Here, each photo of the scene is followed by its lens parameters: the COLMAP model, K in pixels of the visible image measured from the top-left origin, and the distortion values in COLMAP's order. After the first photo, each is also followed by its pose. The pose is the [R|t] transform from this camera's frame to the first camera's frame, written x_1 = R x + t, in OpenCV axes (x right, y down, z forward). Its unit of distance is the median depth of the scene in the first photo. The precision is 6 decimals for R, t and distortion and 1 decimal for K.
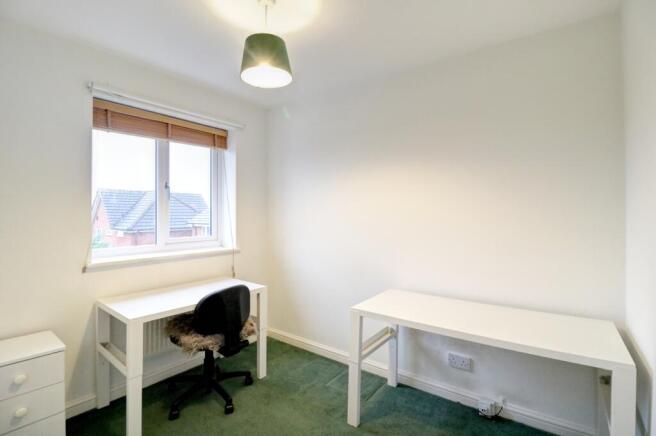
lens RADIAL K [[310.5, 0, 336.4], [0, 310.5, 214.5], [0, 0, 1]] dist [0.001277, -0.012475]
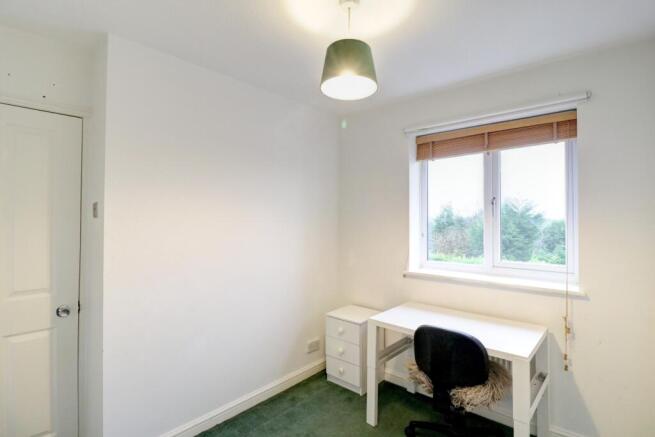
lens RADIAL K [[317.1, 0, 315.4], [0, 317.1, 215.3], [0, 0, 1]] dist [-0.003635, -0.000596]
pose [[-0.118402, -0.028471, -0.992557, 0.434371], [-0.022879, 0.999402, -0.025938, -0.017797], [0.992702, 0.019638, -0.118983, 0.627522]]
